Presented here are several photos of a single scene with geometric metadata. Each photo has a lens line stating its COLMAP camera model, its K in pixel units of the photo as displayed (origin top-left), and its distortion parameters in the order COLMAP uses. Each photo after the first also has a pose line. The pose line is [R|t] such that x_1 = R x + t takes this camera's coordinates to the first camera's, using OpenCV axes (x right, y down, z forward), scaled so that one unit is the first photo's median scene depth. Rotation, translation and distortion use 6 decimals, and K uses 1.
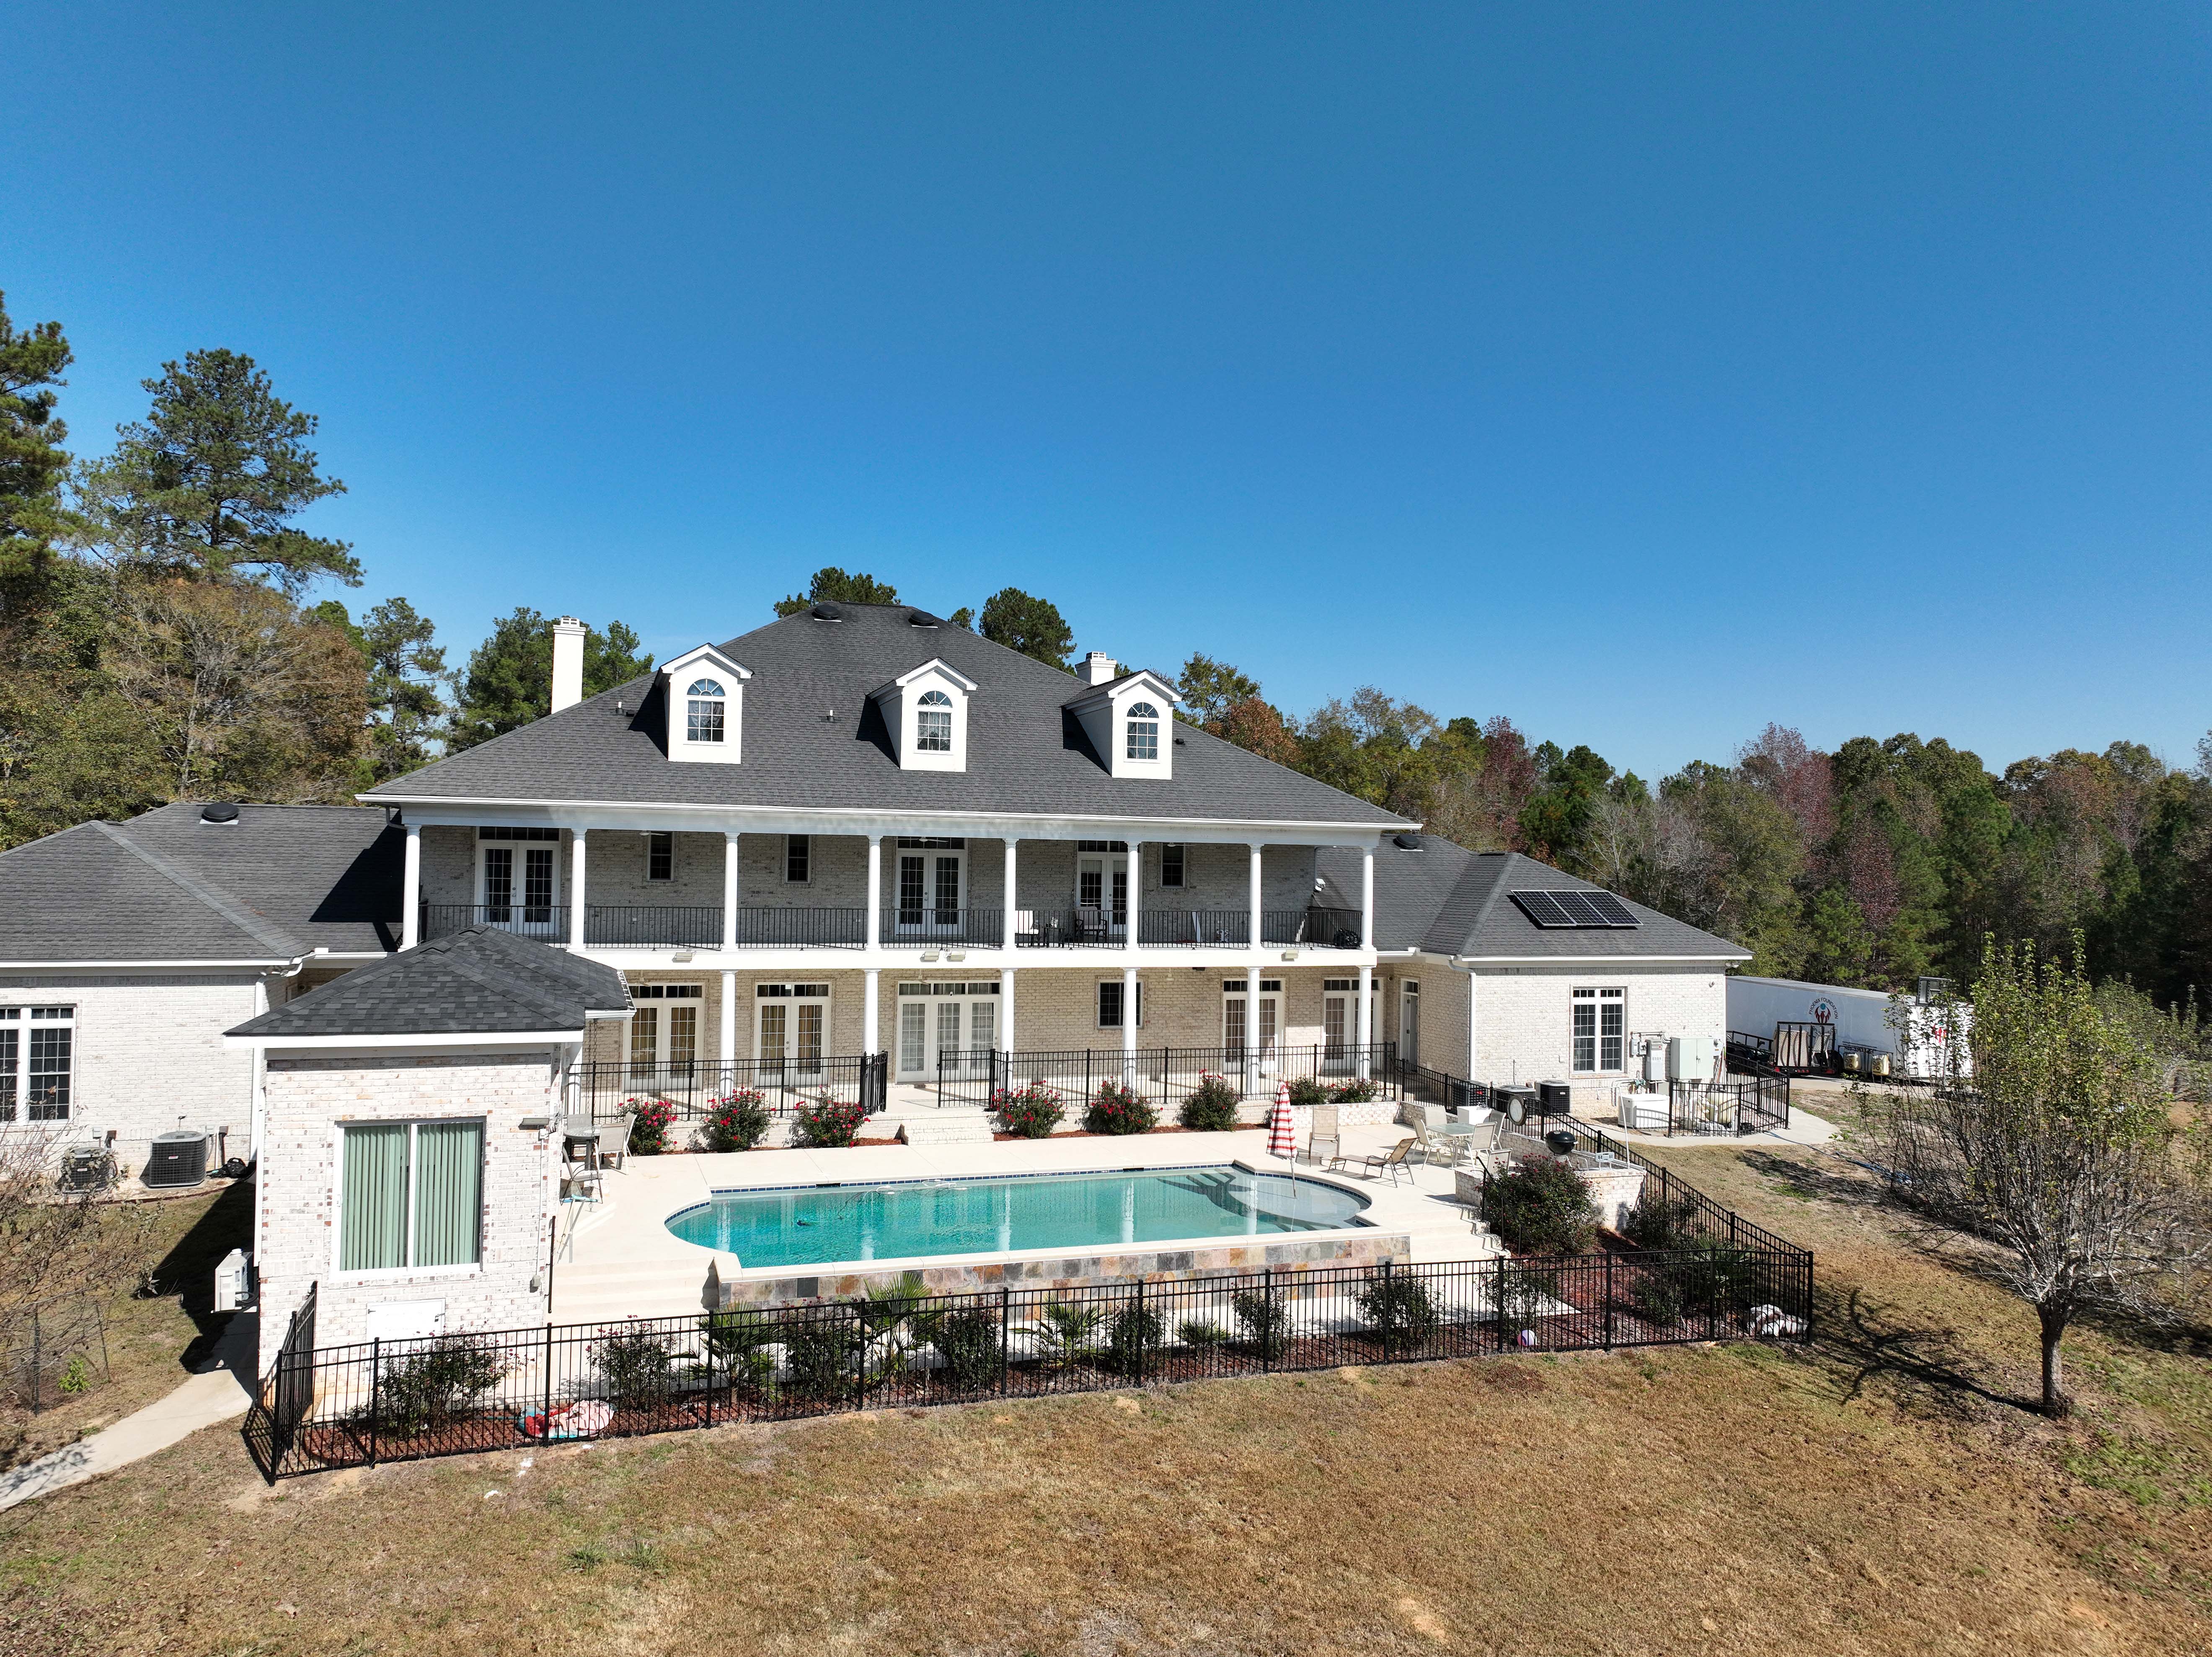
lens RADIAL K [[1582.6, 0, 1108.4], [0, 1582.6, 828.9], [0, 0, 1]] dist [0.002778, 0.001156]
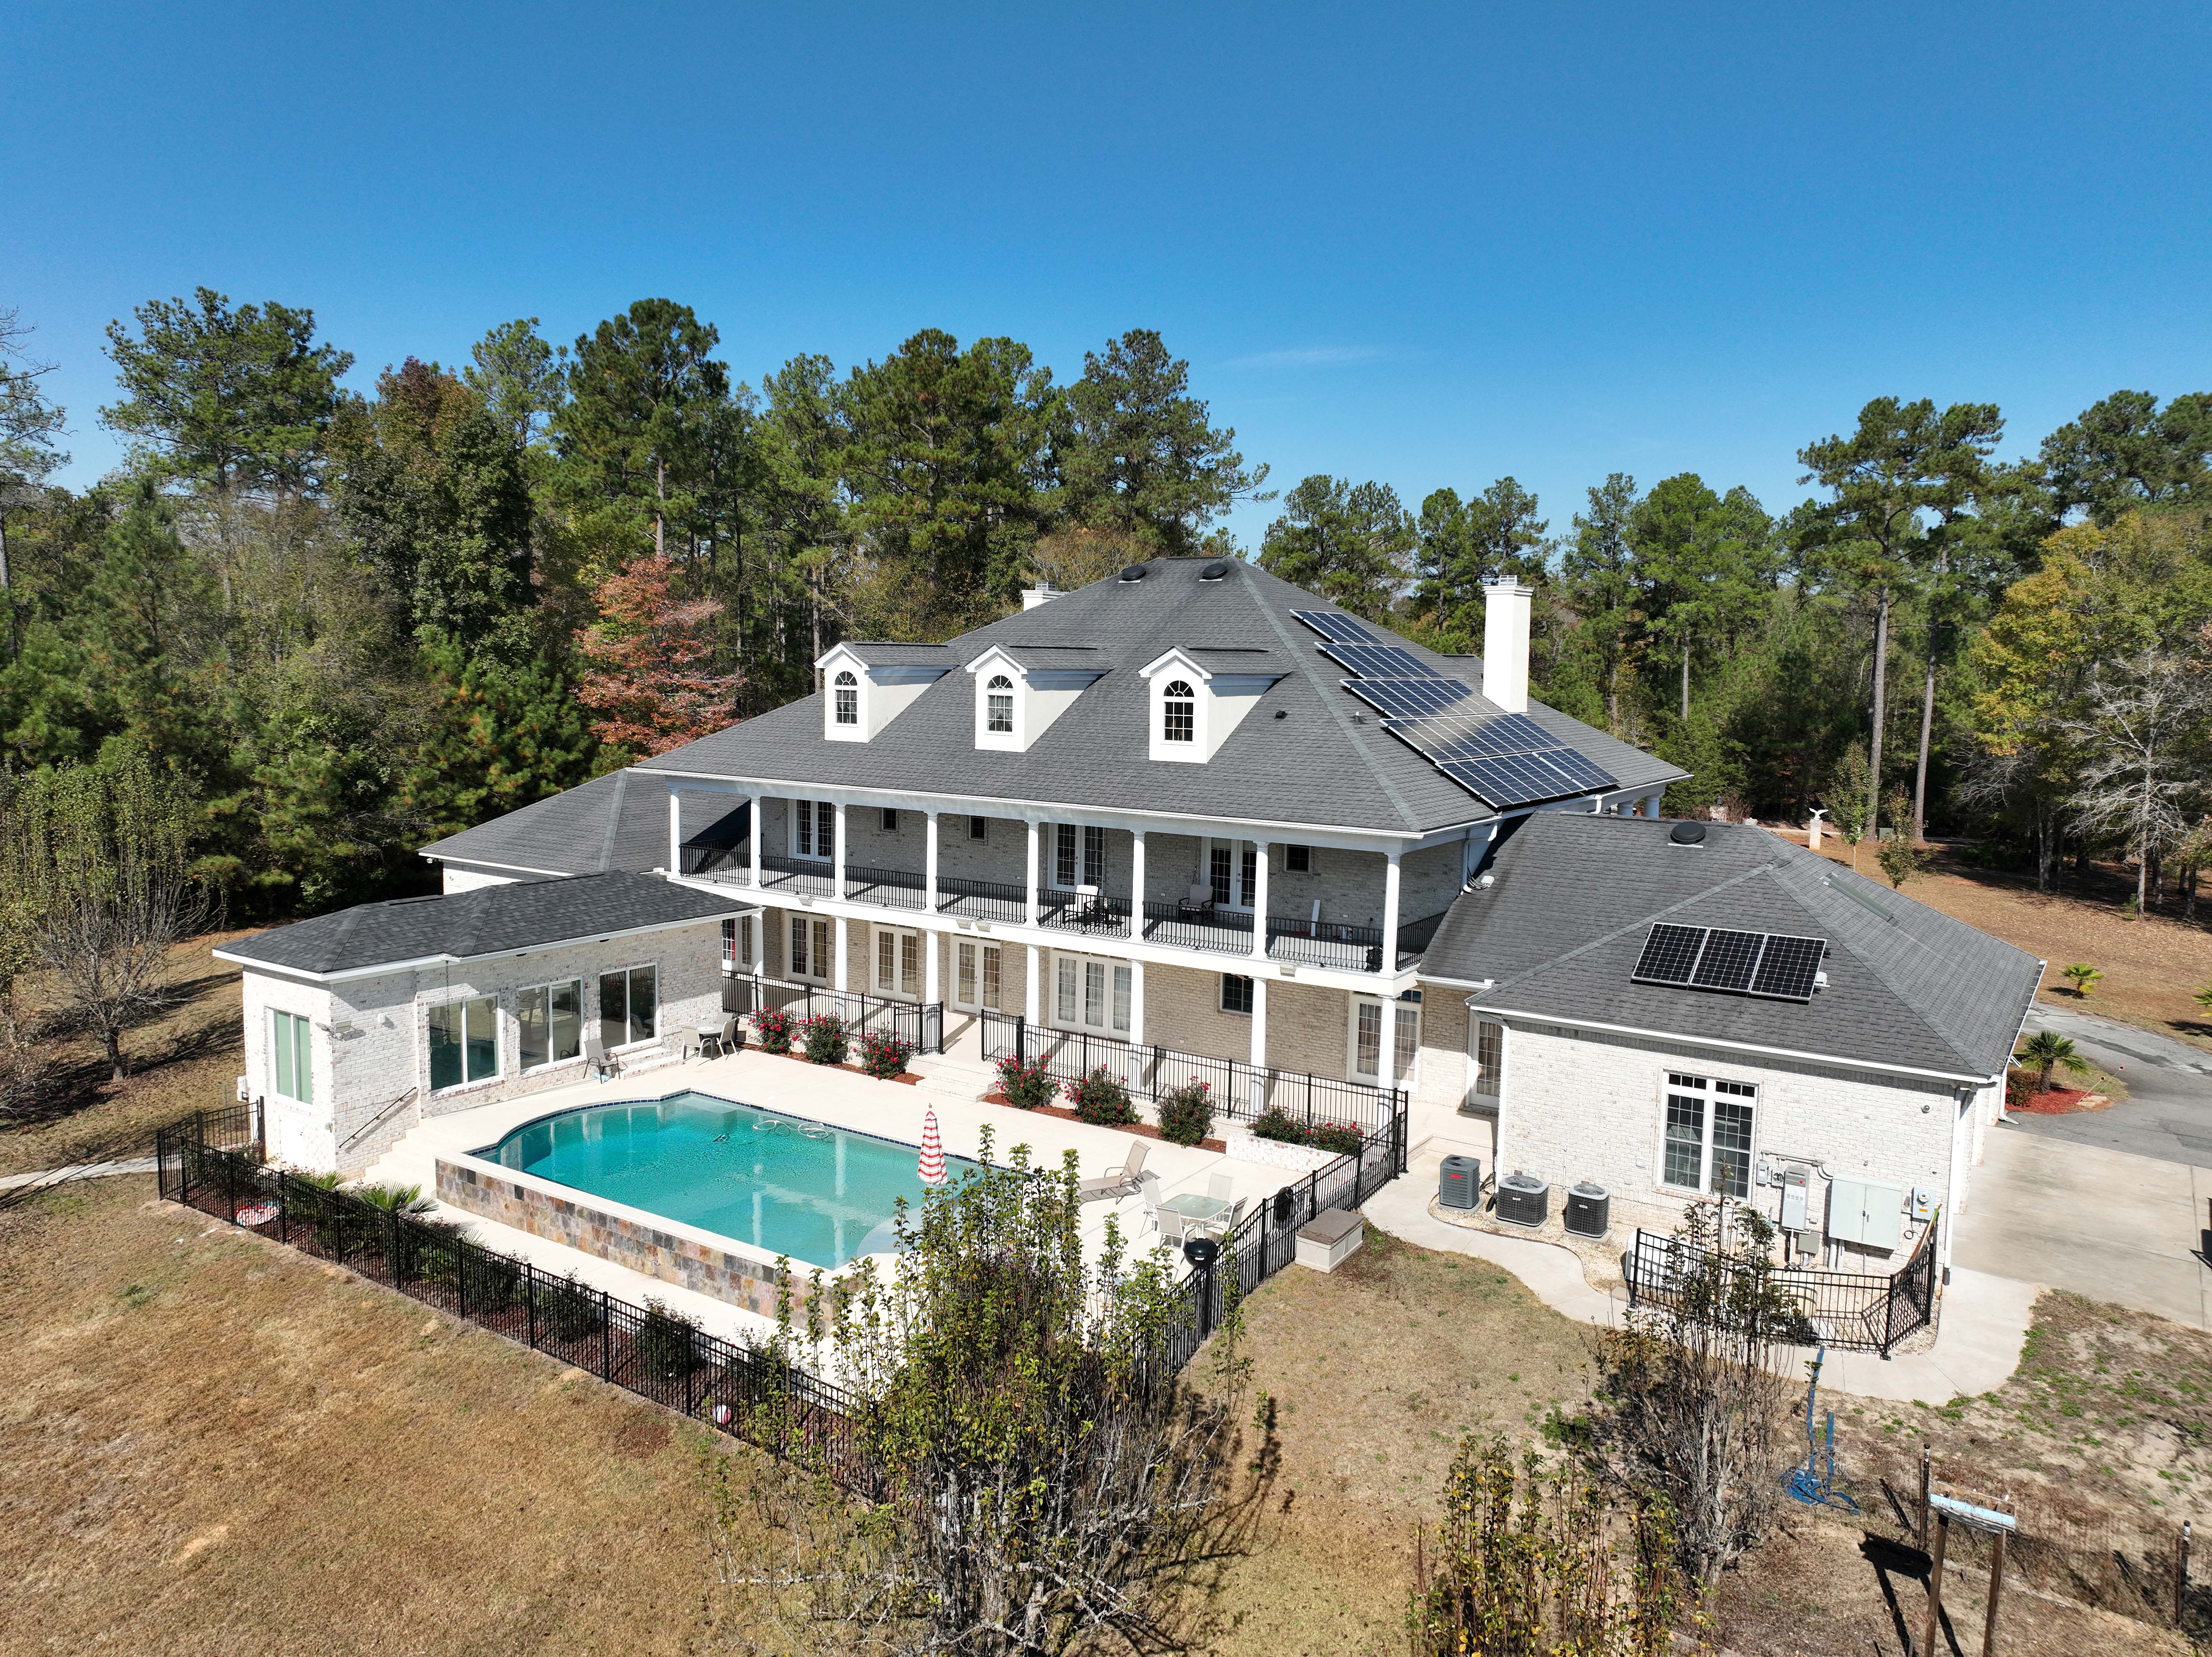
lens RADIAL K [[1582.6, 0, 1110.7], [0, 1582.6, 828.6], [0, 0, 1]] dist [0.002778, 0.001156]
pose [[0.598412, 0.083378, -0.796838, 0.717288], [0.011085, 0.993613, 0.112292, -0.093902], [0.801112, -0.076030, 0.593666, 0.384304]]
